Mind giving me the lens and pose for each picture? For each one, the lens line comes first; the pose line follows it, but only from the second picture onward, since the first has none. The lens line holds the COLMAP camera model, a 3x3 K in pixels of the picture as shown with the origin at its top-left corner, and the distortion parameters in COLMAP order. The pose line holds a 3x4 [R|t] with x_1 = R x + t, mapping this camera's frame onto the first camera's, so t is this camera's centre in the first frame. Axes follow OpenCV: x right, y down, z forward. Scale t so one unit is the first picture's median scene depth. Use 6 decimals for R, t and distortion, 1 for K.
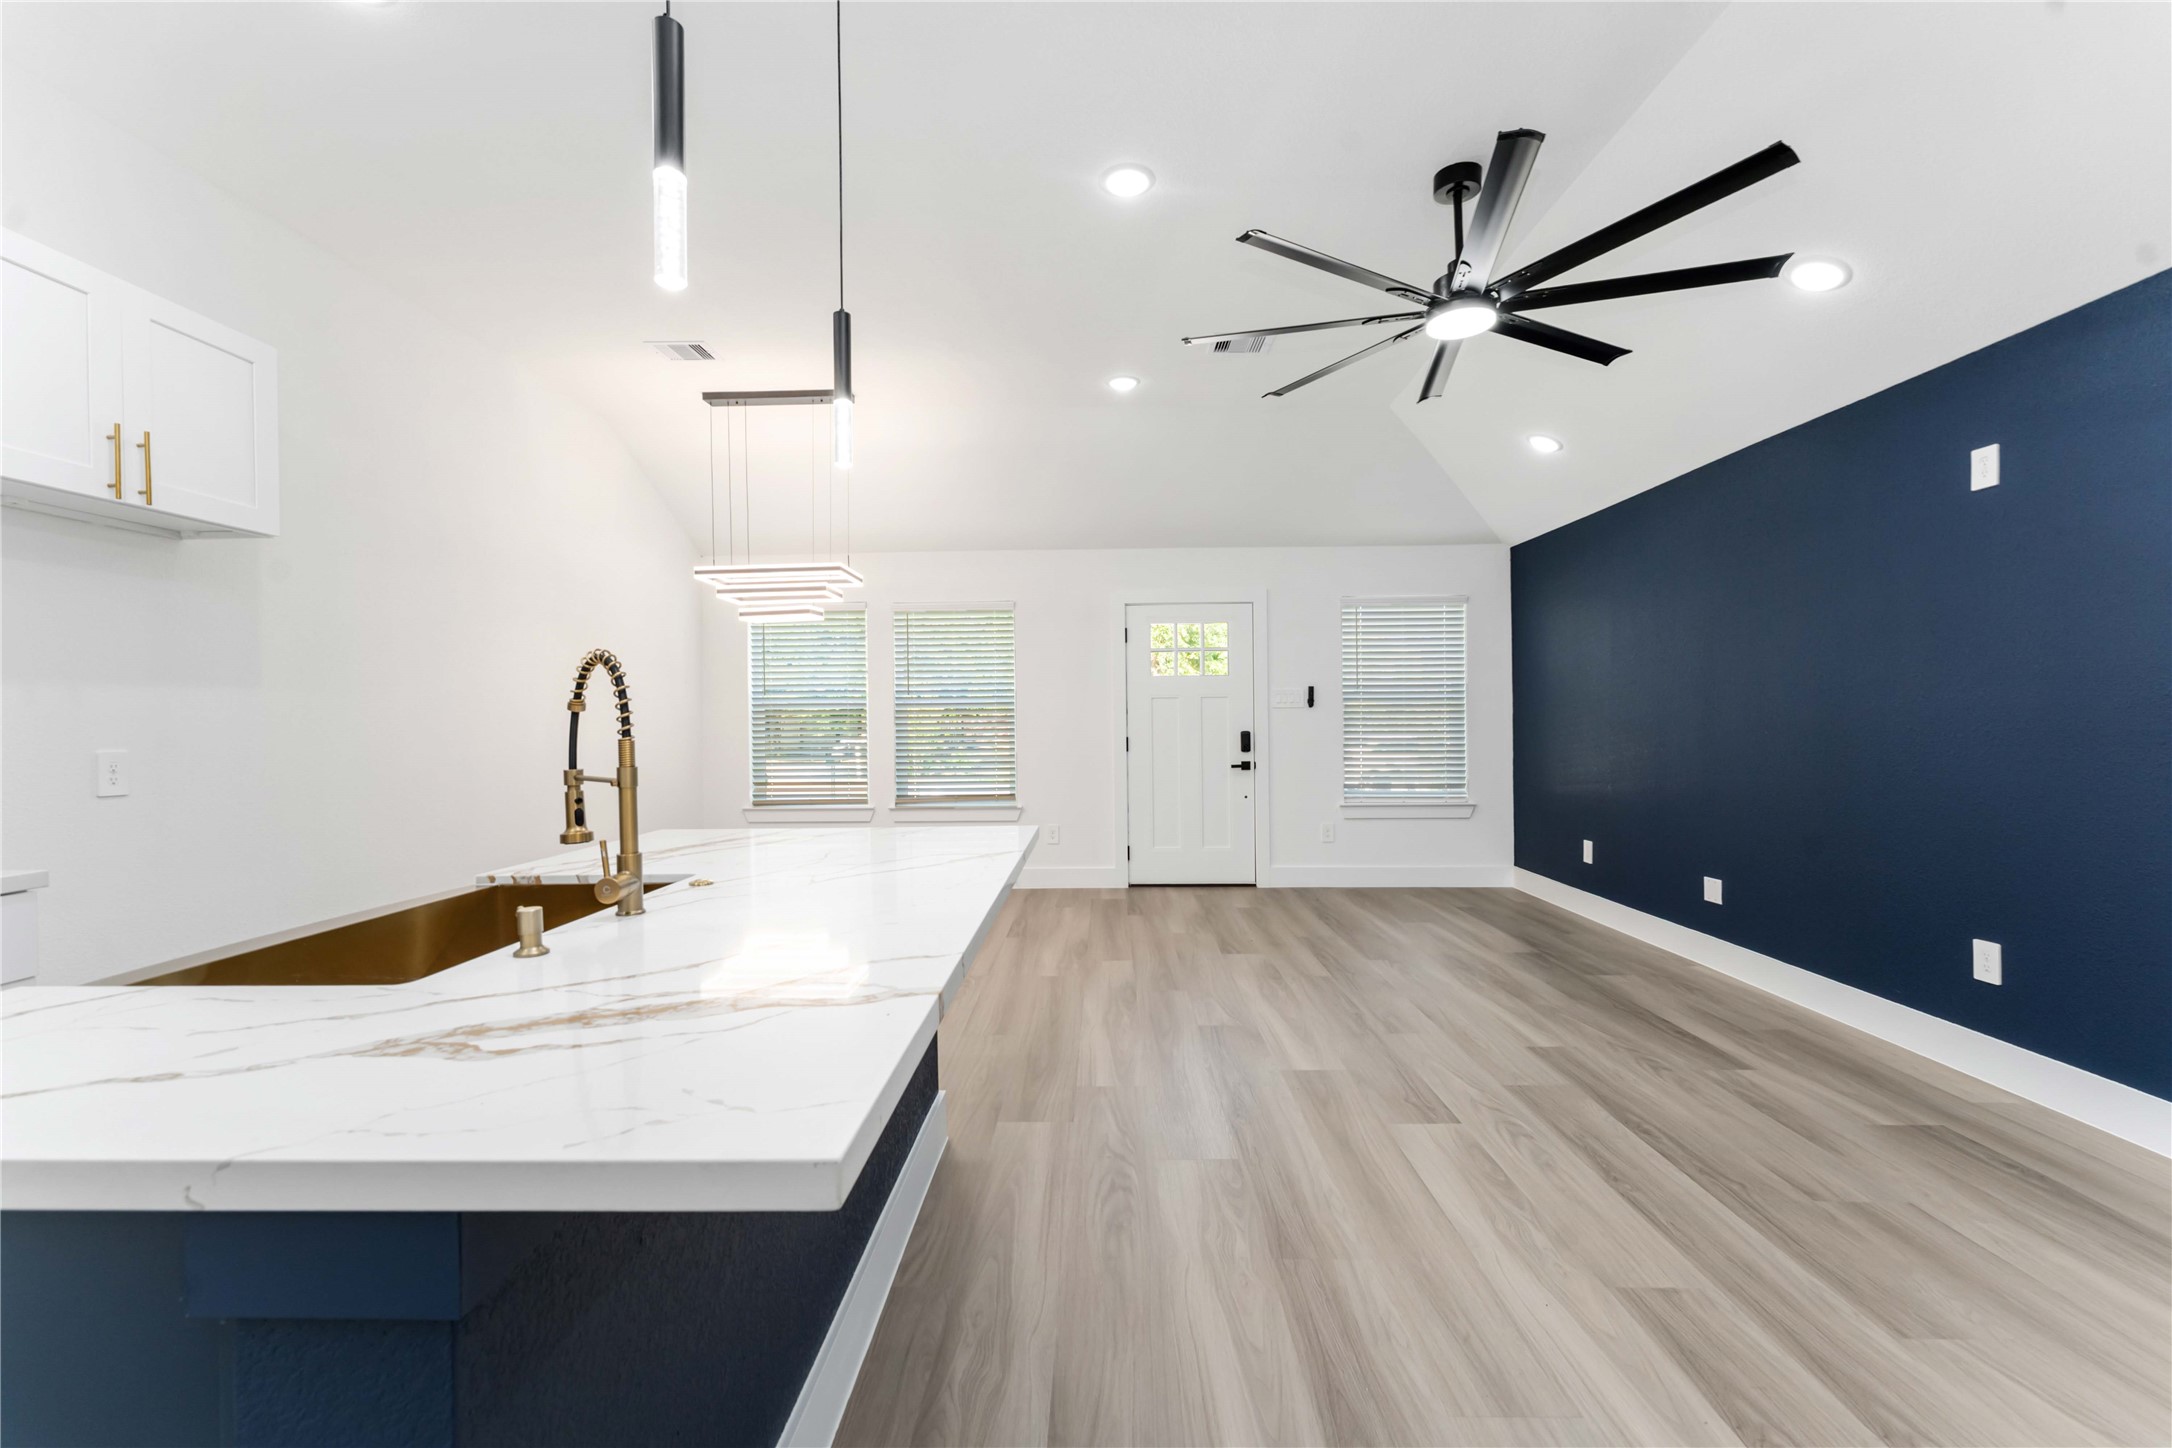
lens RADIAL K [[897.0, 0, 1083.0], [0, 897.0, 724.7], [0, 0, 1]] dist [0.001589, -0.000970]
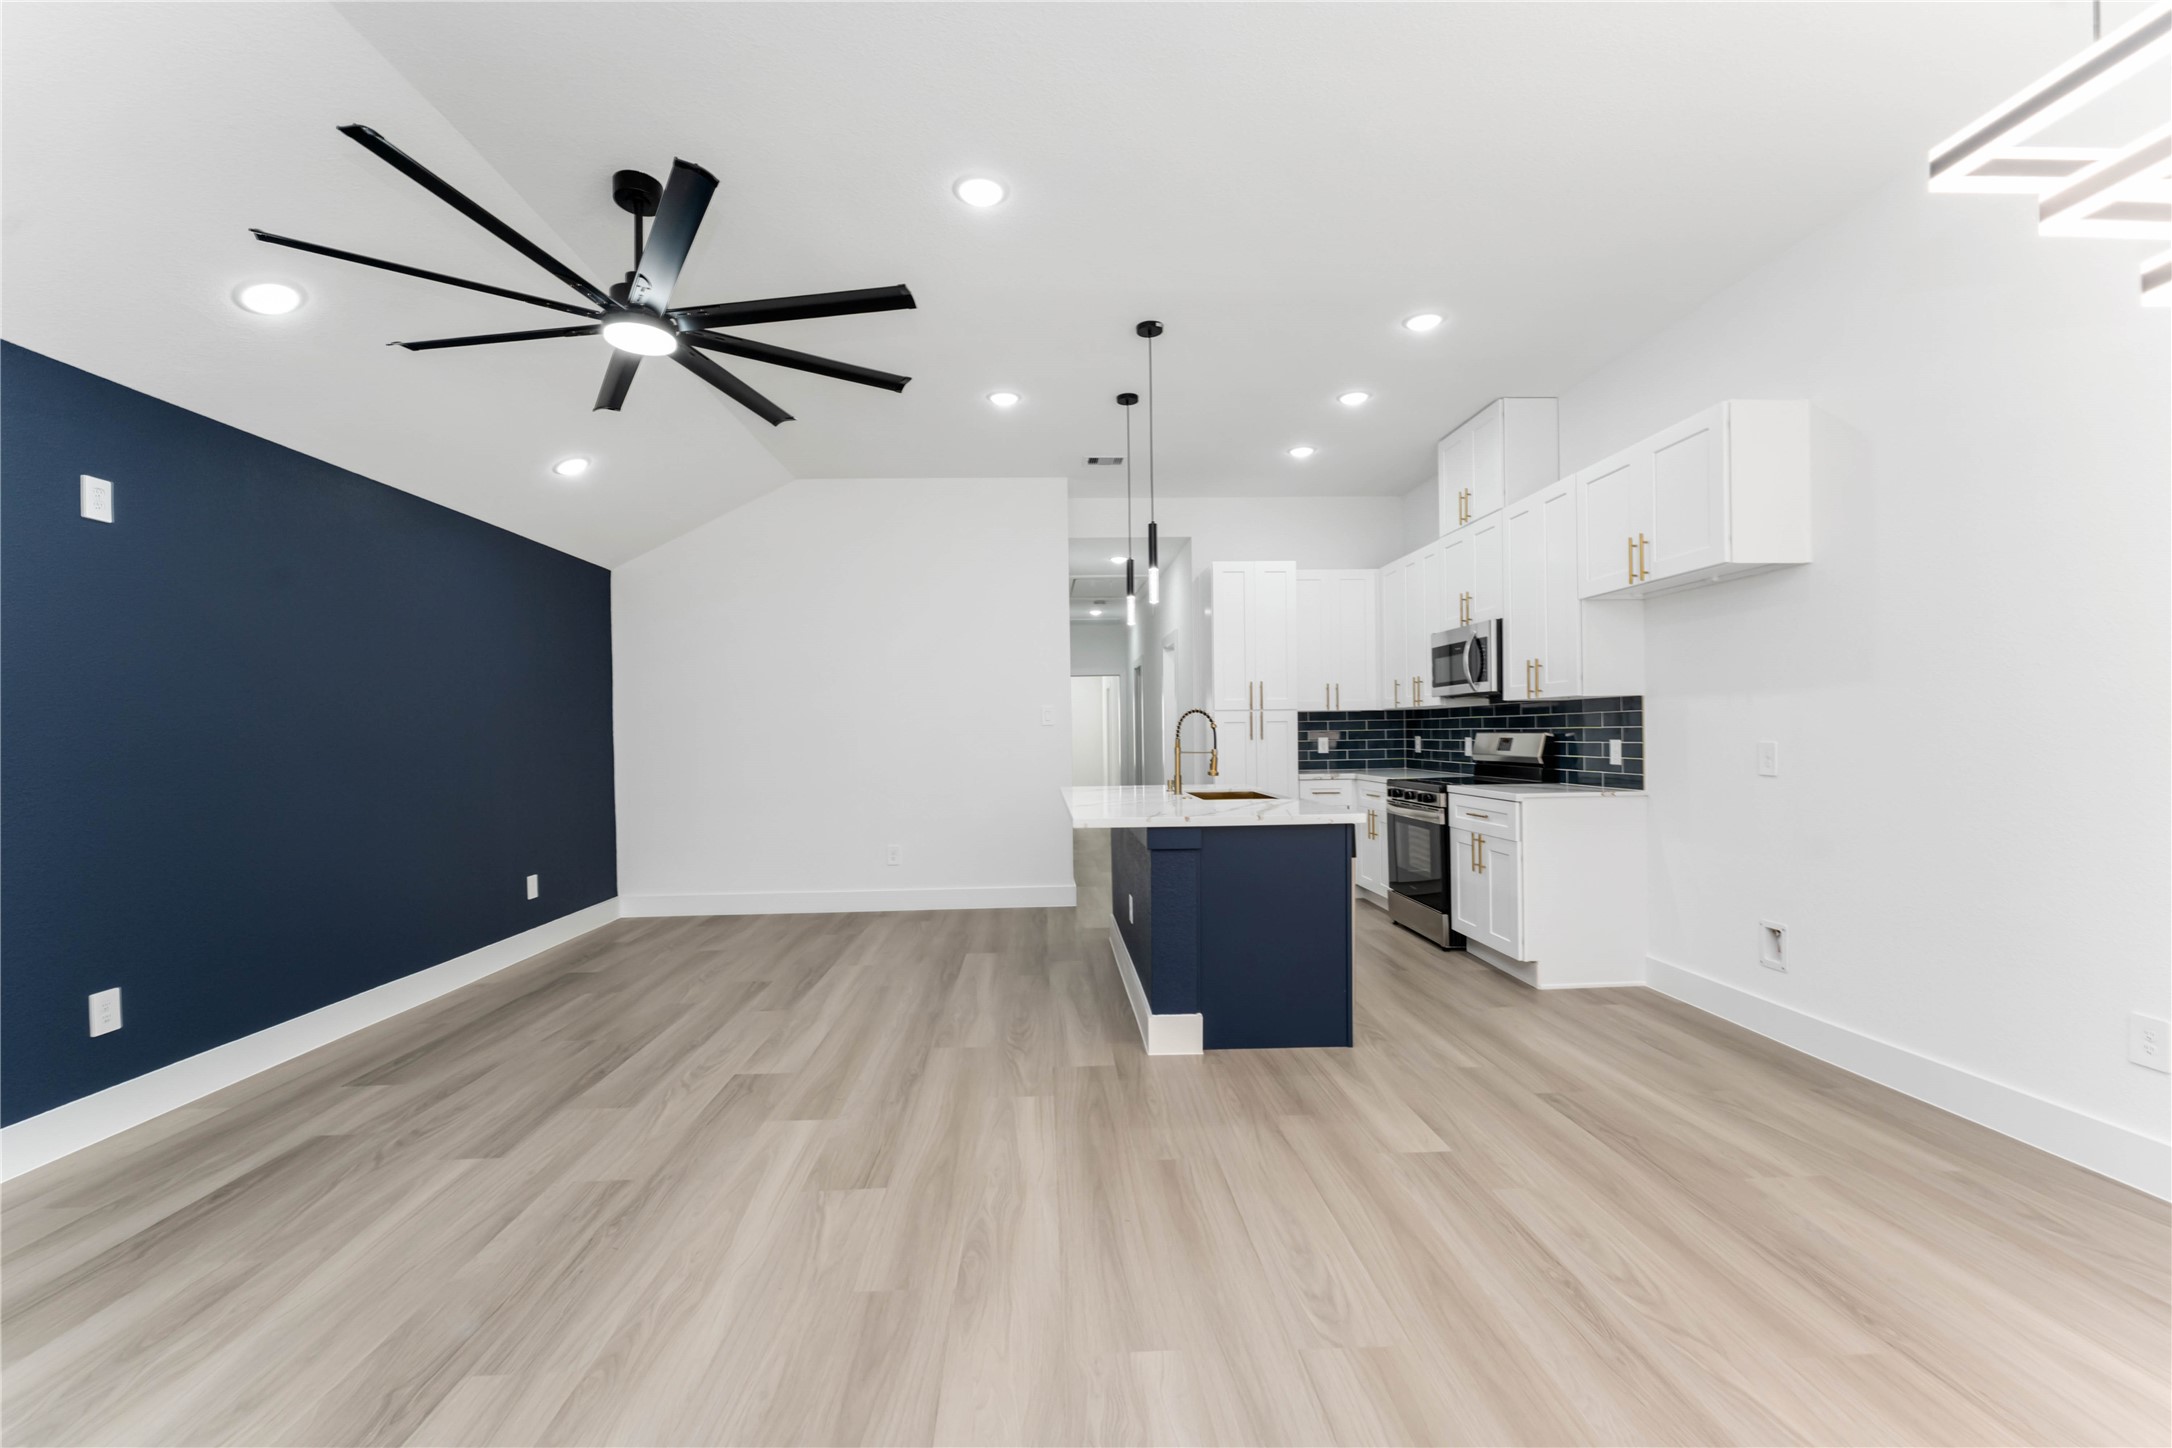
lens RADIAL K [[897.0, 0, 1083.0], [0, 897.0, 725.4], [0, 0, 1]] dist [0.001589, -0.000970]
pose [[-0.997008, 0.024834, -0.073205, 0.023335], [0.025107, 0.999681, -0.002808, -0.013711], [0.073112, -0.004637, -0.997313, 1.961046]]
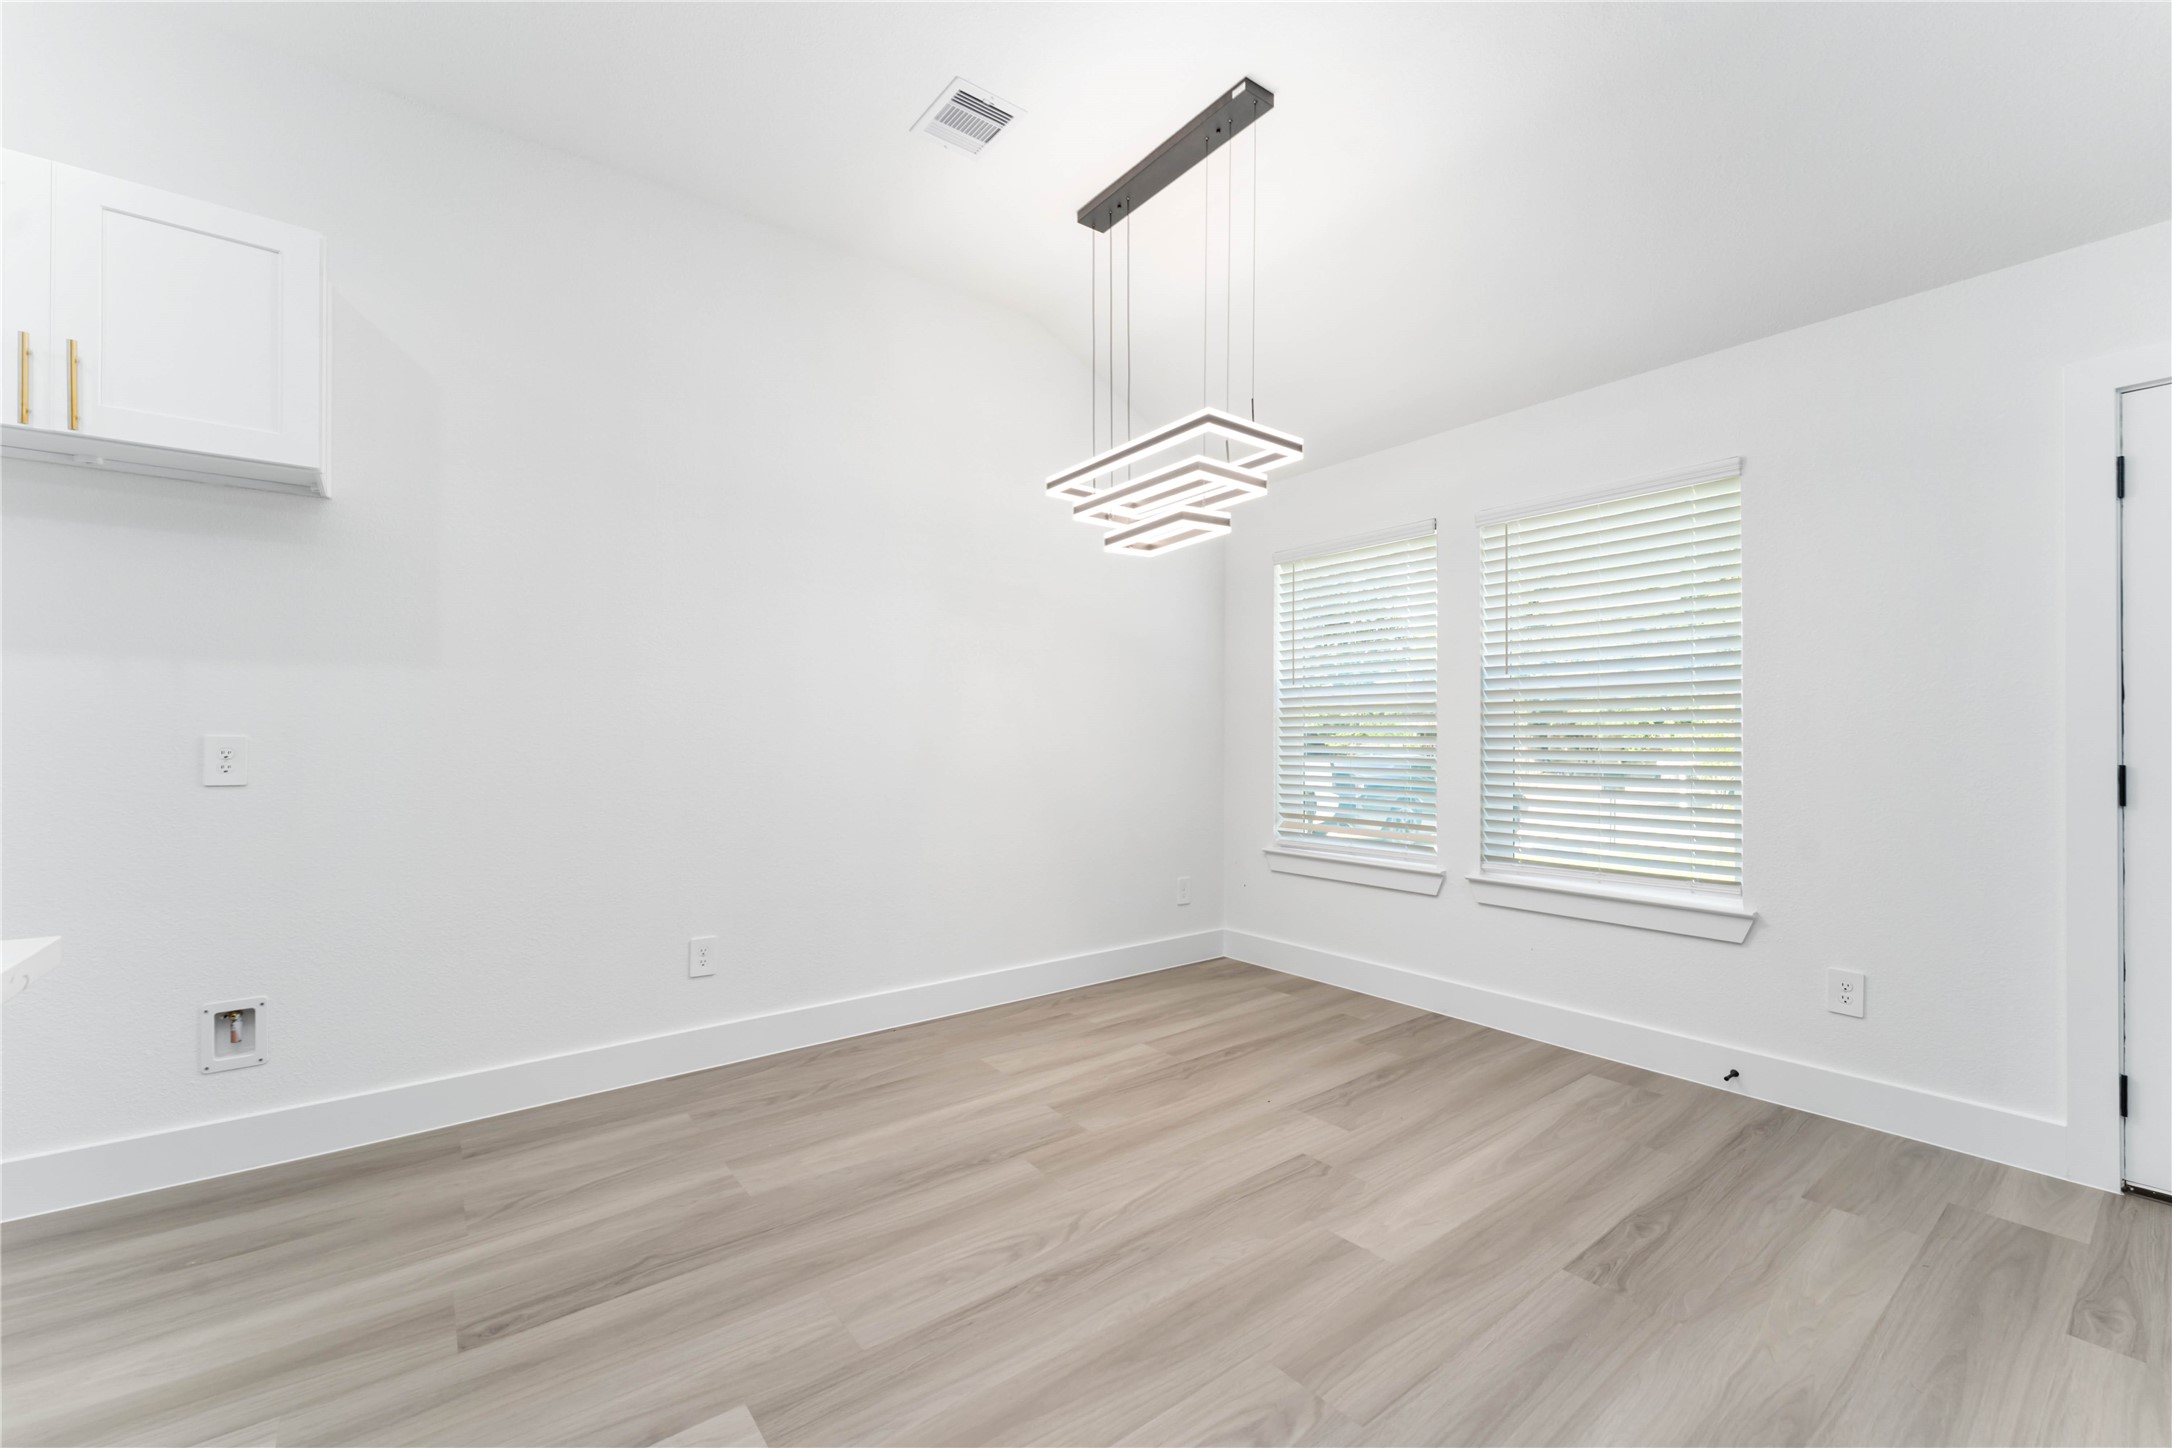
lens RADIAL K [[897.0, 0, 1080.7], [0, 897.0, 732.9], [0, 0, 1]] dist [0.001589, -0.000970]
pose [[0.631337, 0.009119, -0.775455, 0.134882], [-0.014176, 0.999899, 0.000217, 0.012872], [0.775379, 0.010856, 0.631403, 0.955358]]
